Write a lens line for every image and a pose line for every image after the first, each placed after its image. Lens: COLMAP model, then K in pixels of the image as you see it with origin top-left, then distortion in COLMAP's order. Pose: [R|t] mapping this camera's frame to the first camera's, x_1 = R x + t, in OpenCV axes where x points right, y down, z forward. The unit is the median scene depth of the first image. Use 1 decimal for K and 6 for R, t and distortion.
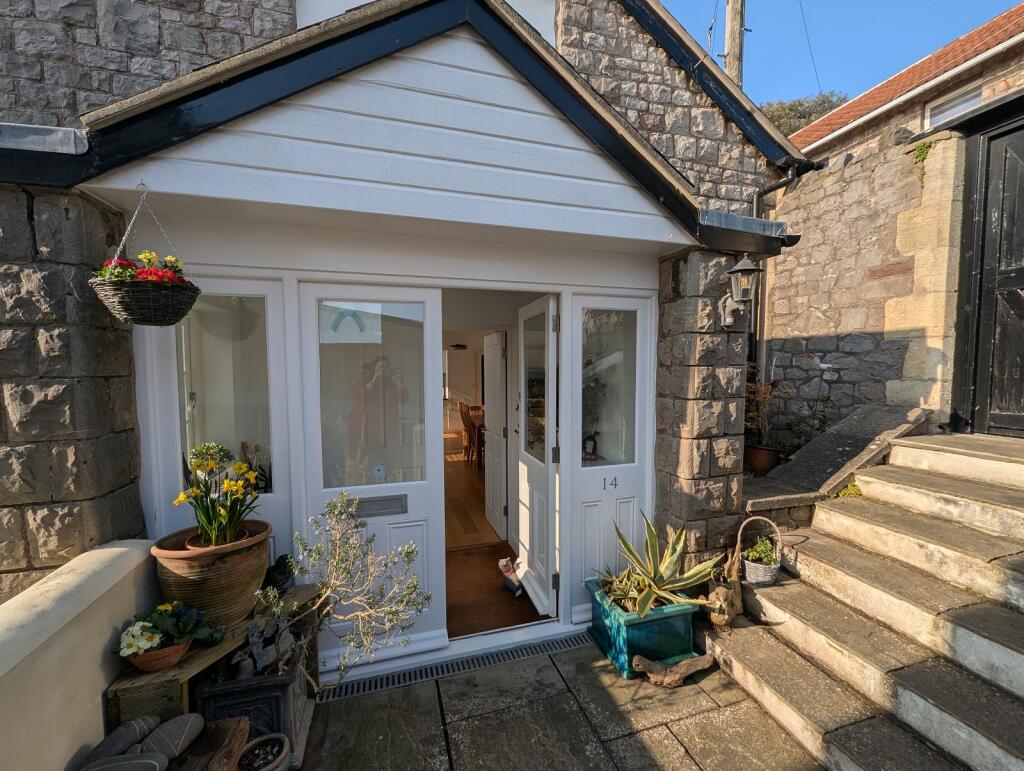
lens RADIAL K [[425.6, 0, 514.8], [0, 425.6, 398.8], [0, 0, 1]] dist [-0.000918, -0.000491]
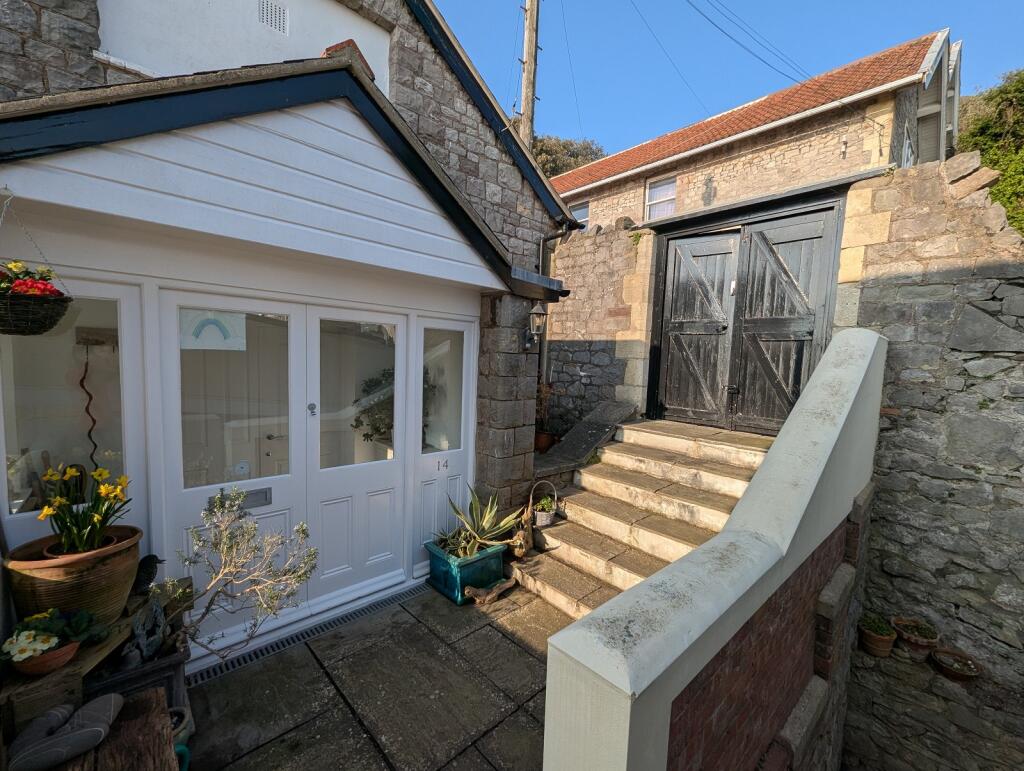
lens RADIAL K [[425.6, 0, 514.8], [0, 425.6, 398.8], [0, 0, 1]] dist [-0.000918, -0.000491]
pose [[0.891613, -0.000696, 0.452799, -0.178031], [-0.012951, 0.999551, 0.027037, -0.042709], [-0.452614, -0.029971, 0.891203, -0.253786]]
